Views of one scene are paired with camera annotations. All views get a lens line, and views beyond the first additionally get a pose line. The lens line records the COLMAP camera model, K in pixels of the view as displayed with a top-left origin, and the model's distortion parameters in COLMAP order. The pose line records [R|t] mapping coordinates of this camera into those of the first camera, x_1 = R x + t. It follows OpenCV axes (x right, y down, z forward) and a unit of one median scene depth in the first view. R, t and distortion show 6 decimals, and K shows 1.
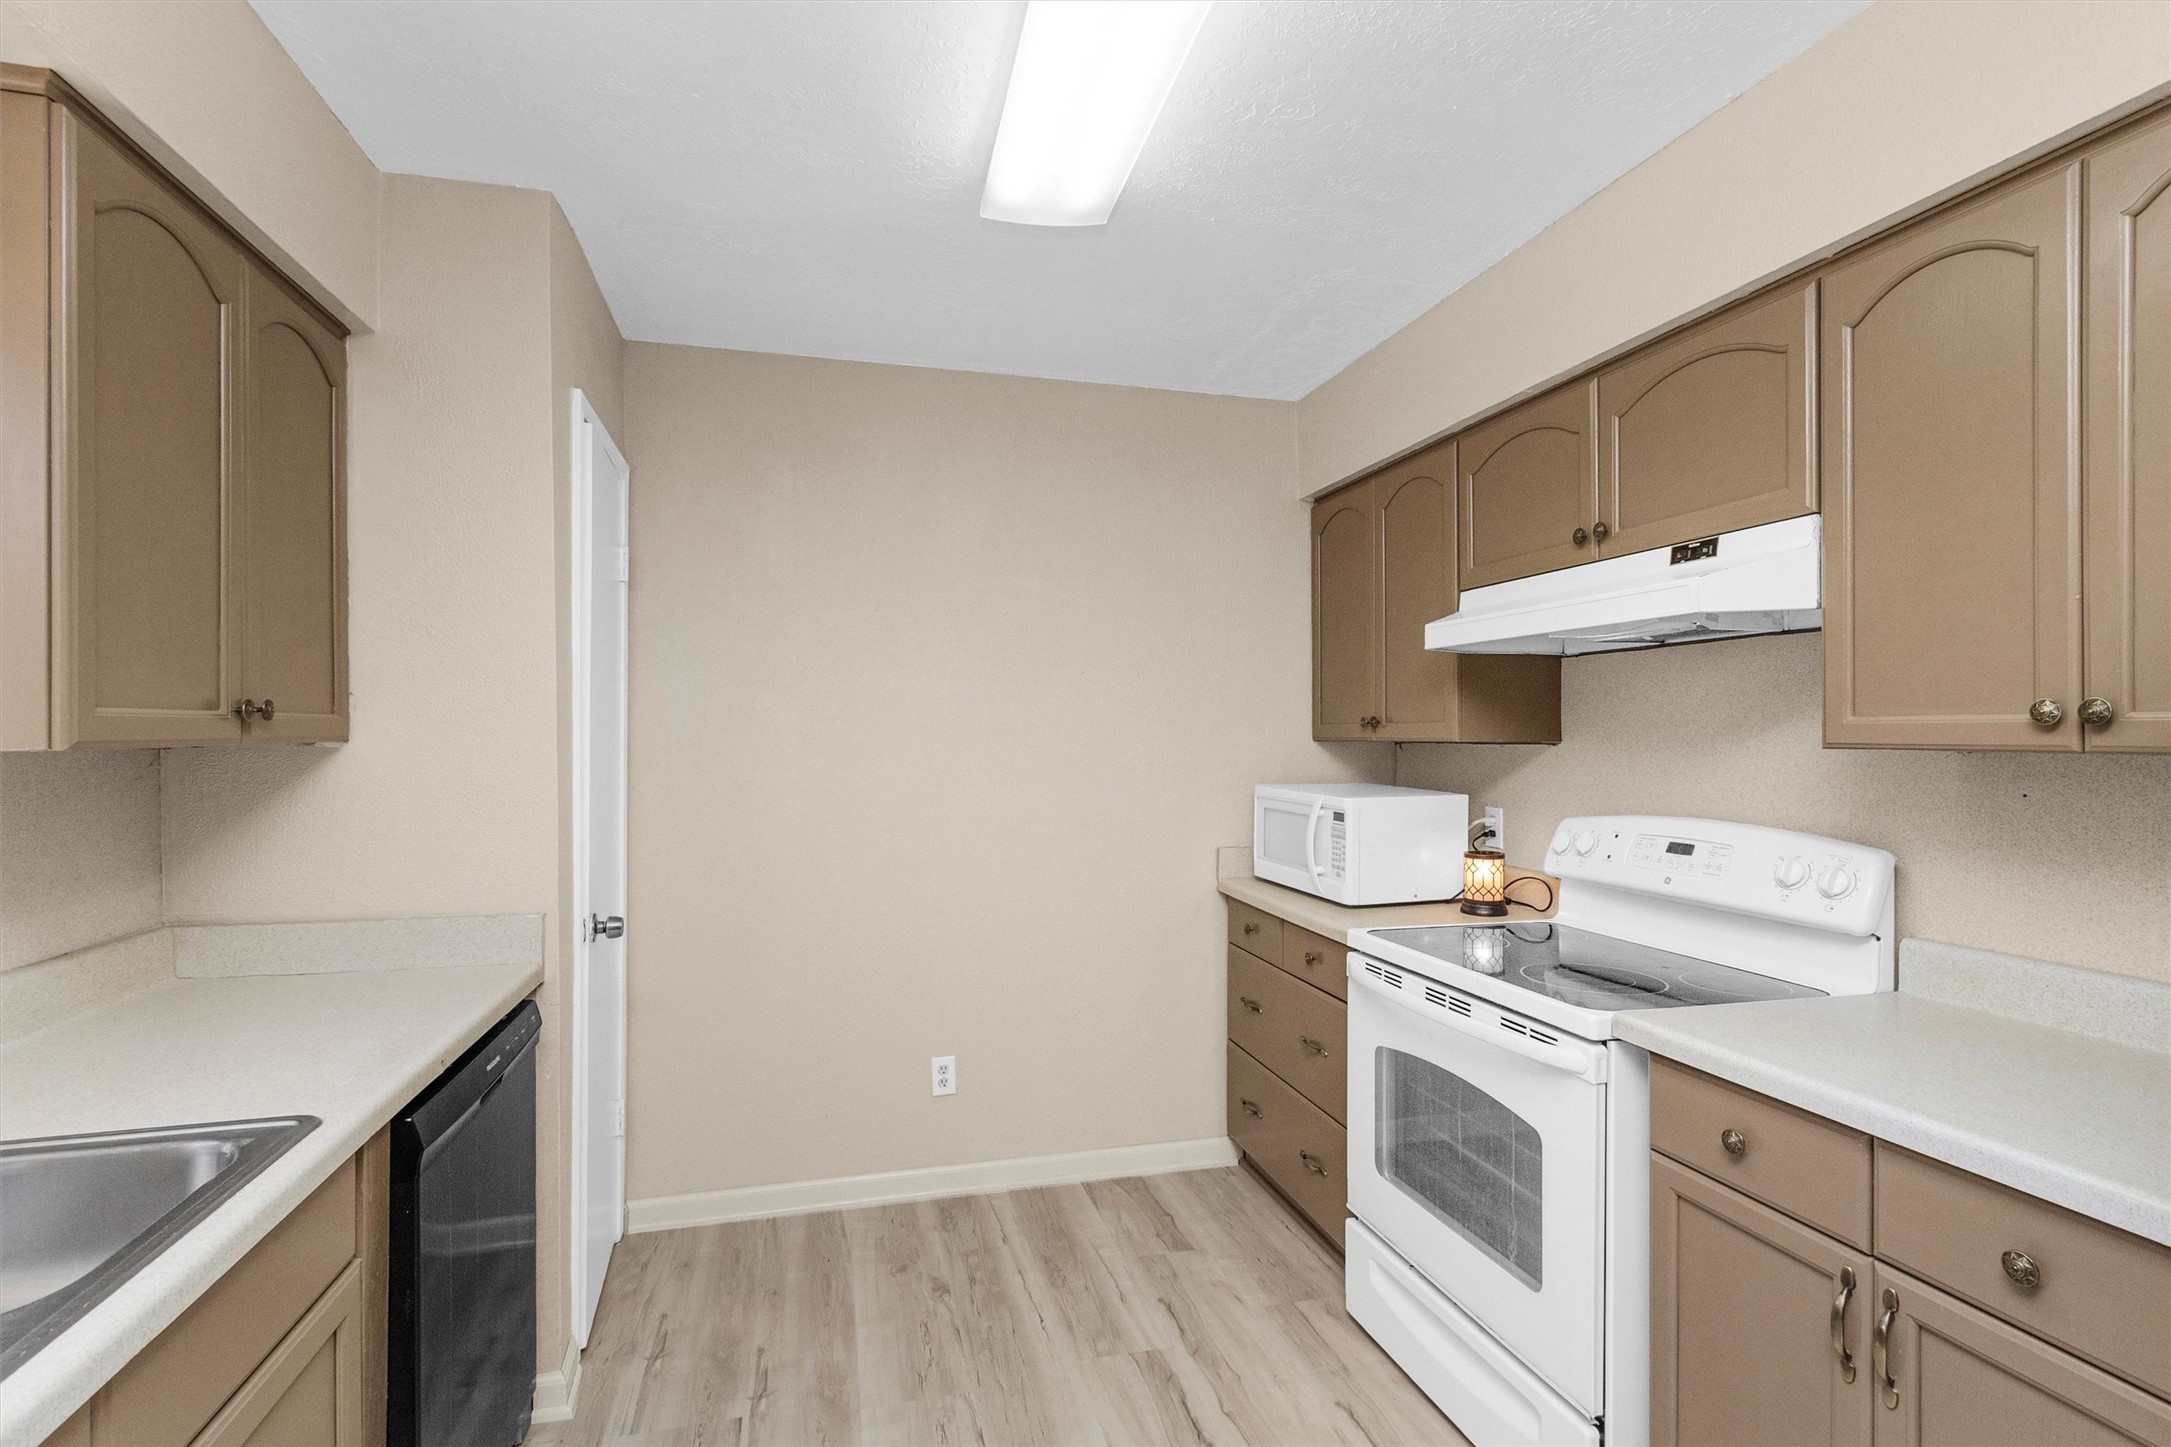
lens RADIAL K [[1064.0, 0, 1102.1], [0, 1064.0, 733.9], [0, 0, 1]] dist [0.008649, -0.000630]
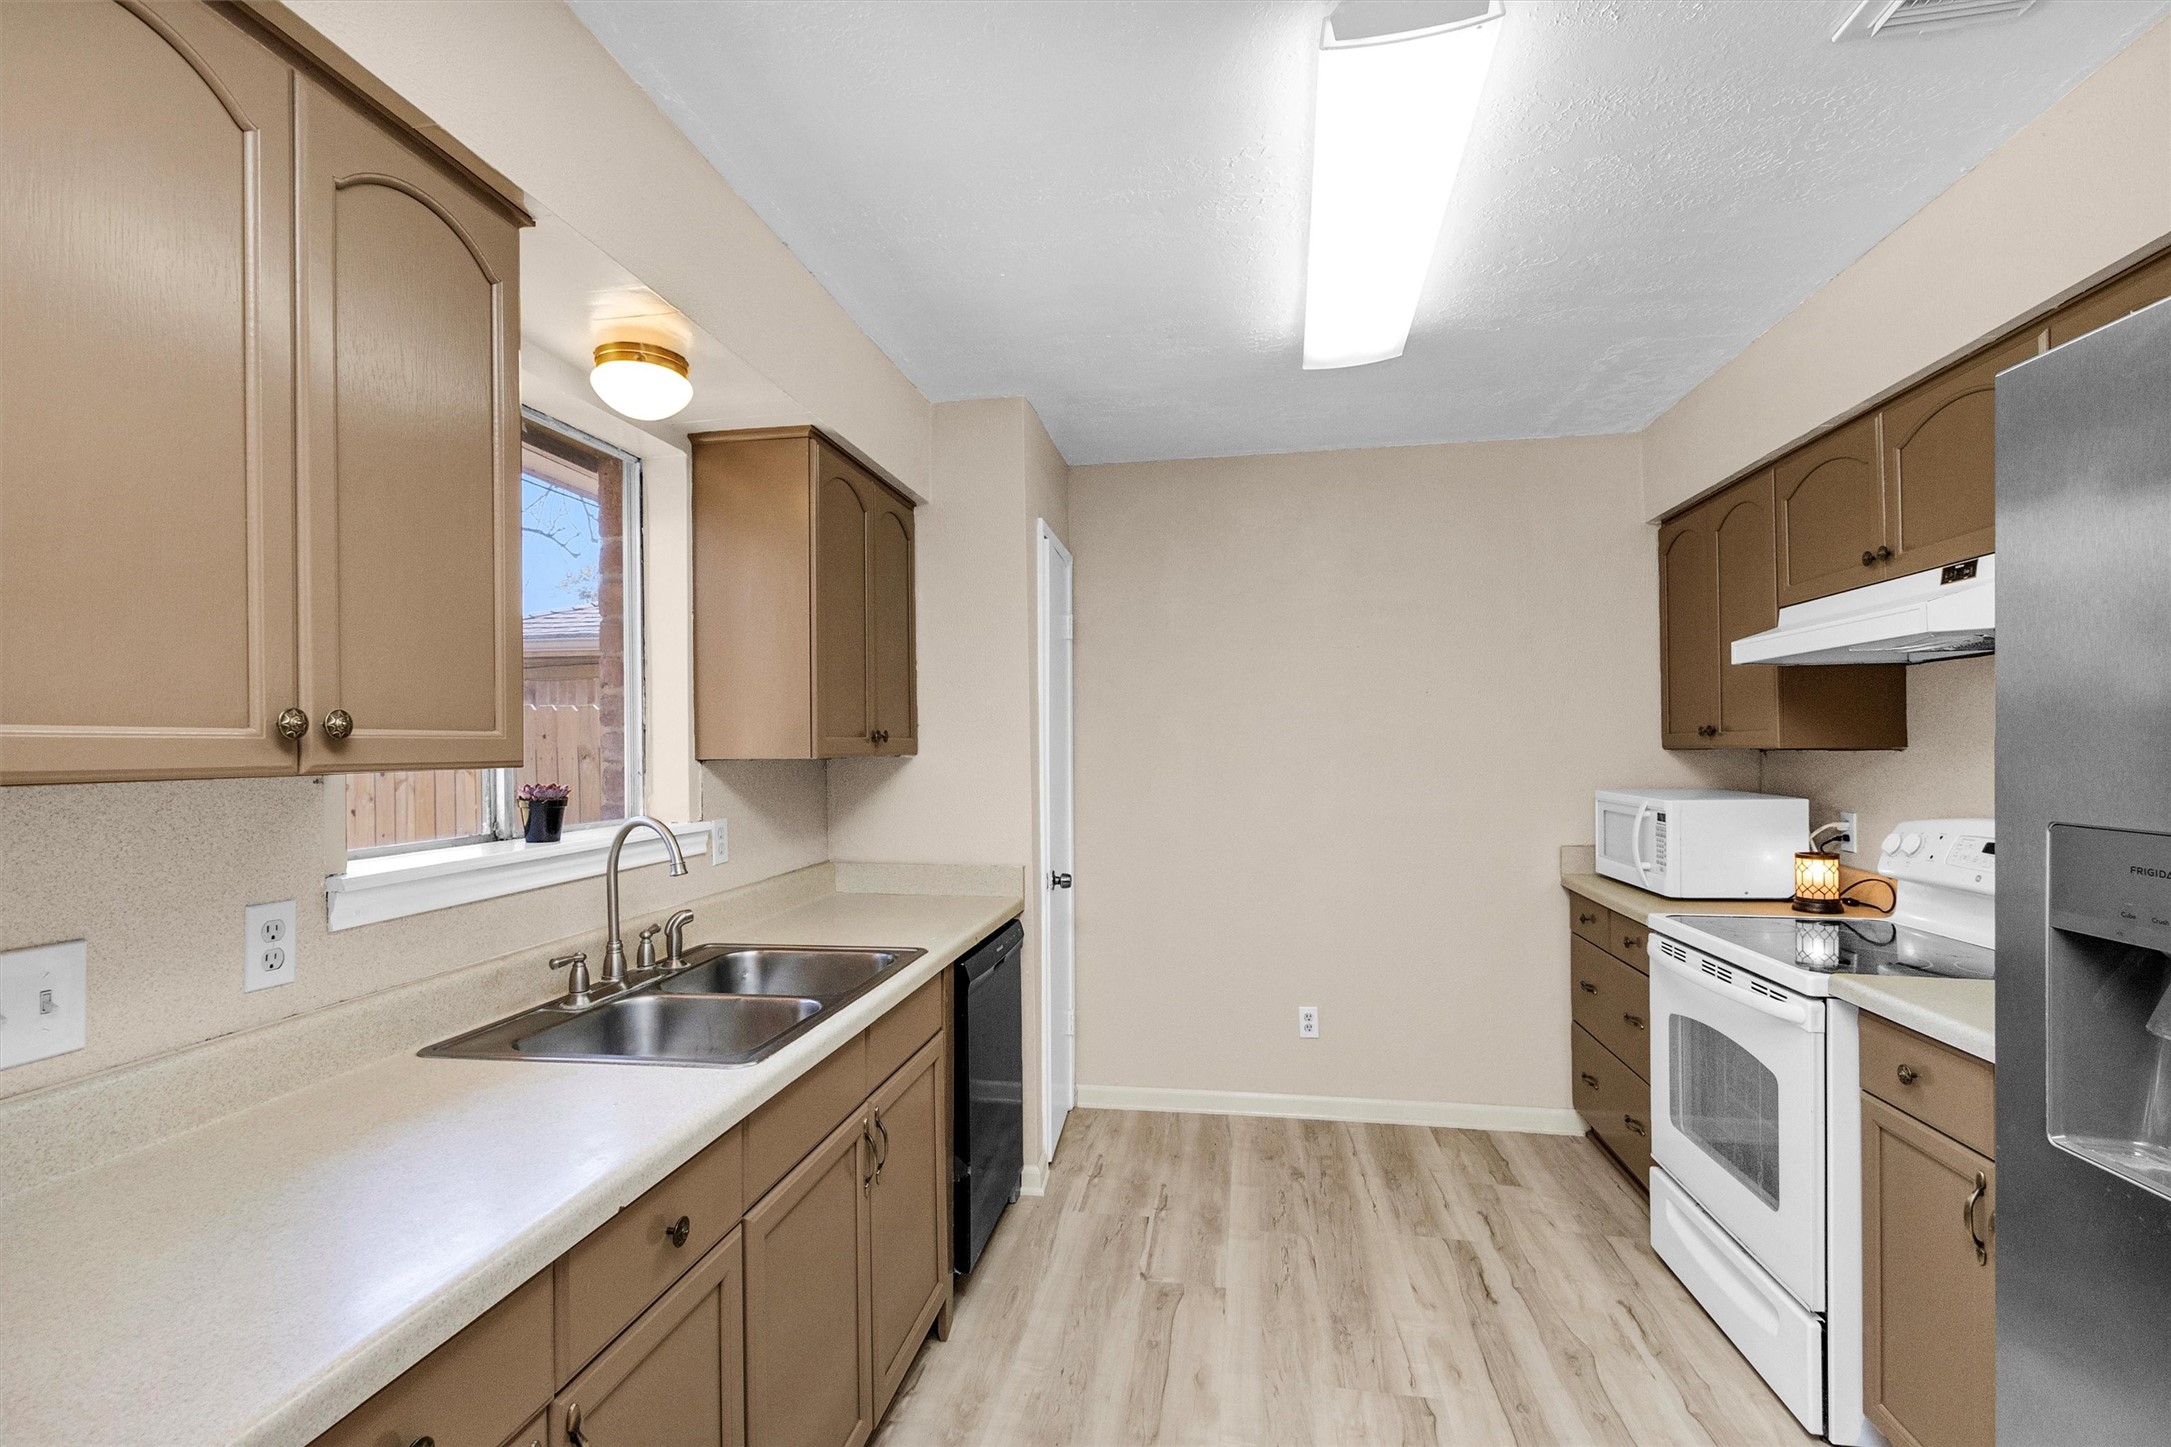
lens RADIAL K [[1051.1, 0, 1060.4], [0, 1051.1, 739.0], [0, 0, 1]] dist [0.002300, -0.000489]
pose [[0.907384, -0.012833, -0.420106, 0.139889], [0.009756, 0.999908, -0.009471, 0.001090], [0.420188, 0.004496, 0.907426, -0.302291]]
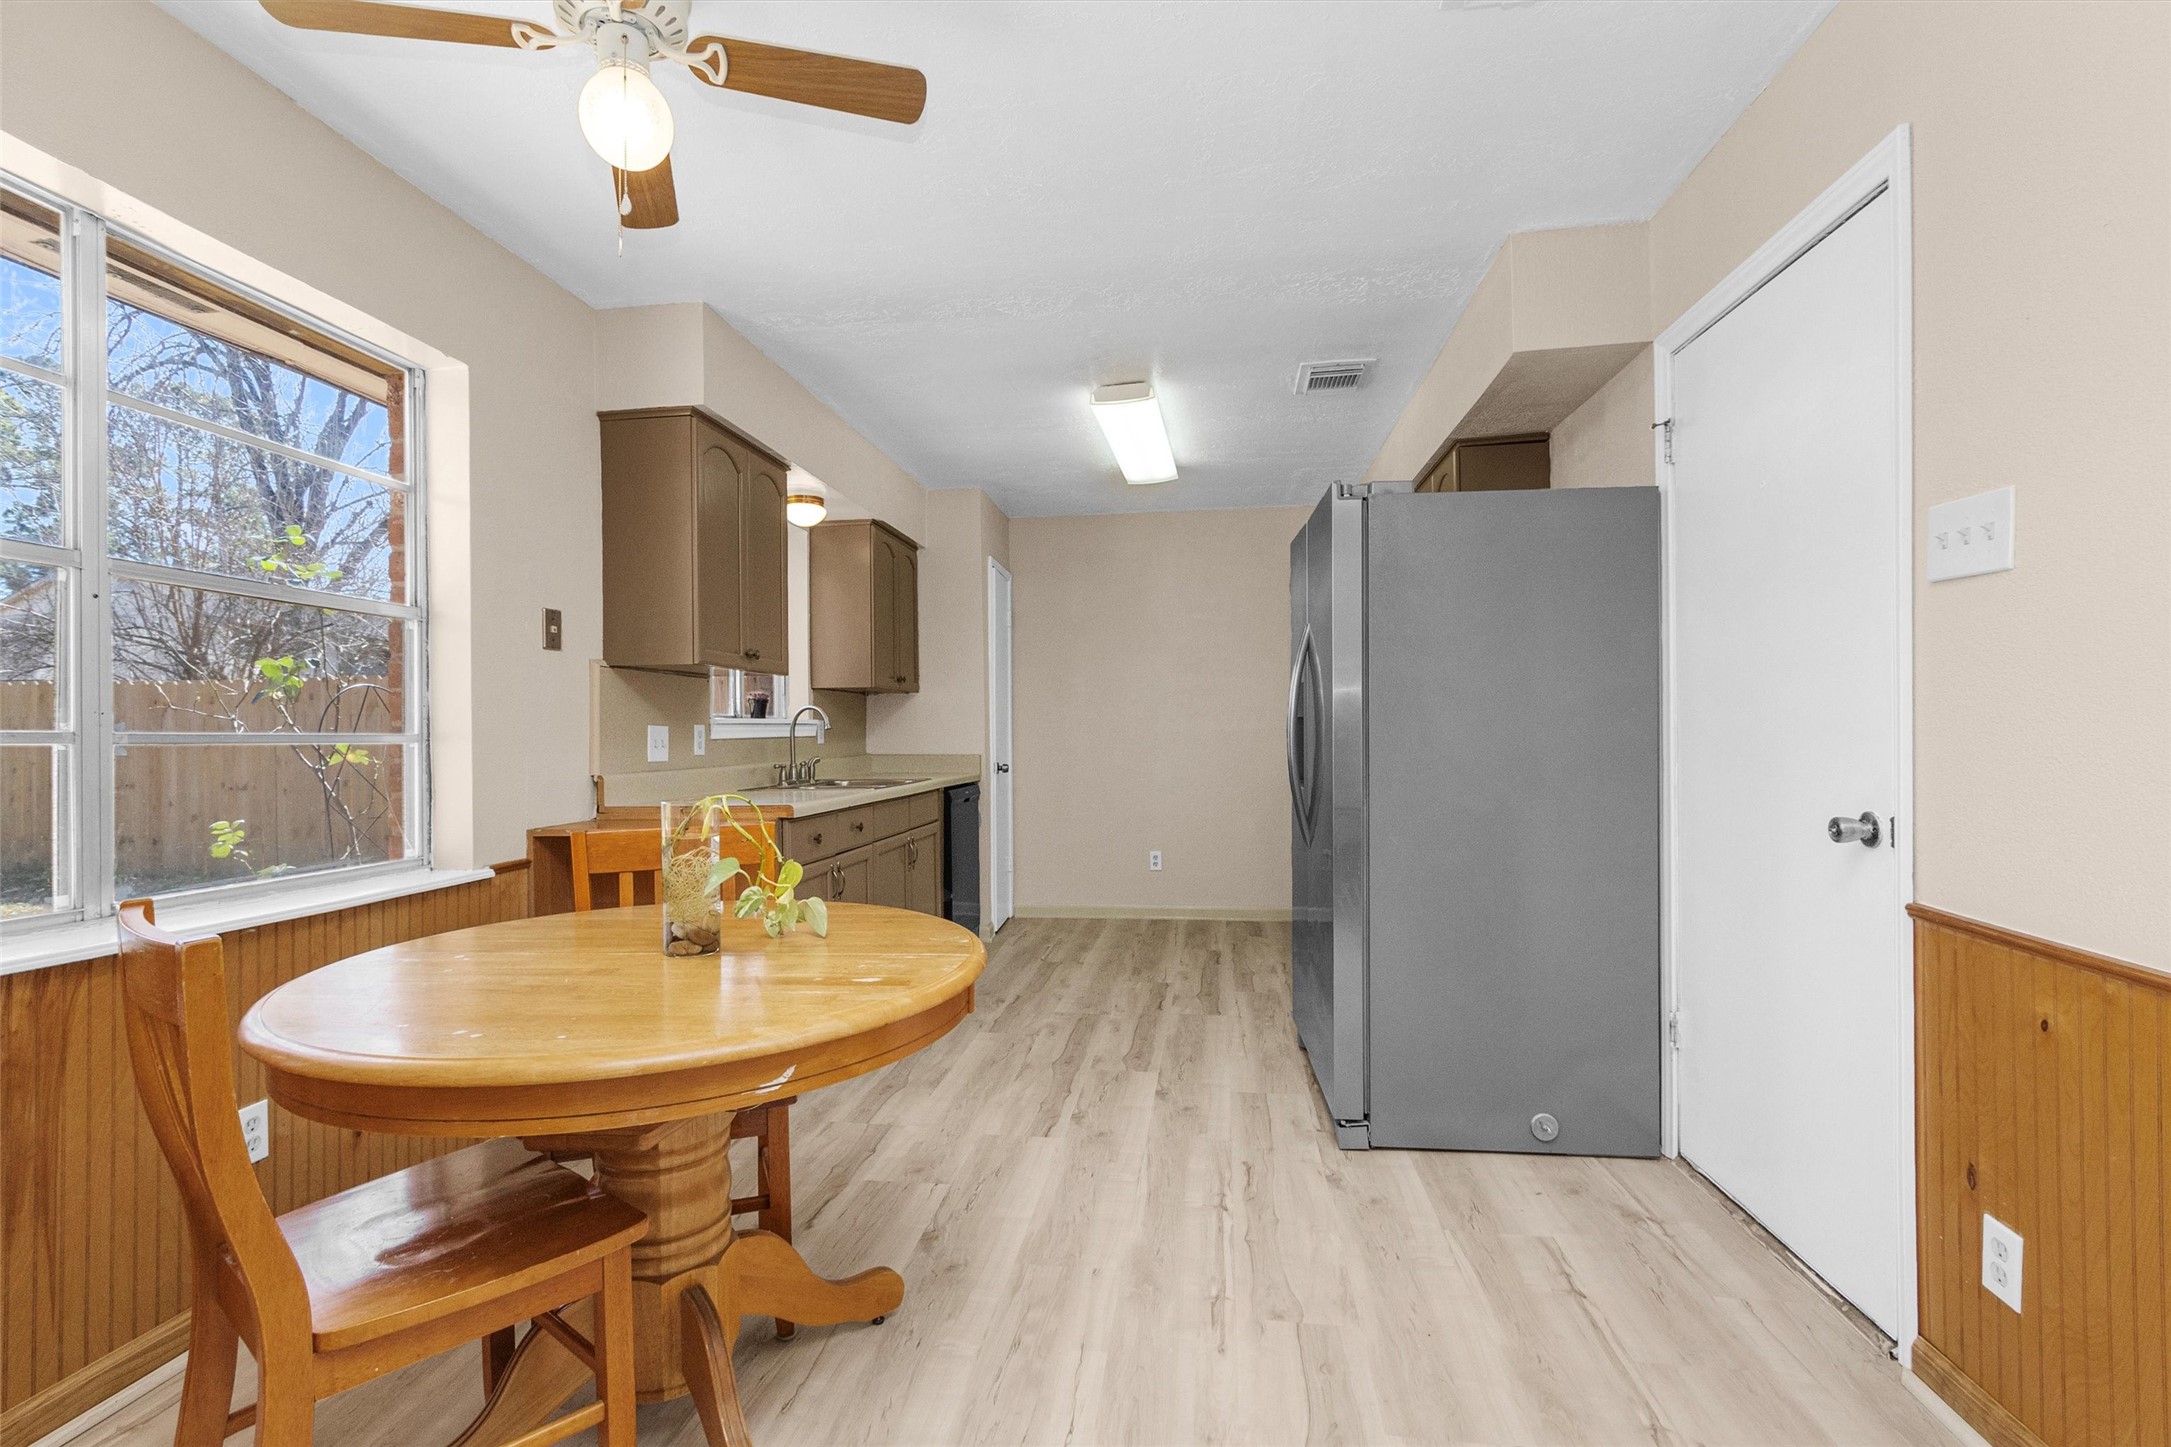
lens RADIAL K [[1051.1, 0, 1060.4], [0, 1051.1, 739.0], [0, 0, 1]] dist [0.002300, -0.000489]
pose [[0.921176, -0.006836, -0.389087, 0.598843], [0.010522, 0.999918, 0.007344, 0.094276], [0.389005, -0.010859, 0.921172, -1.174925]]
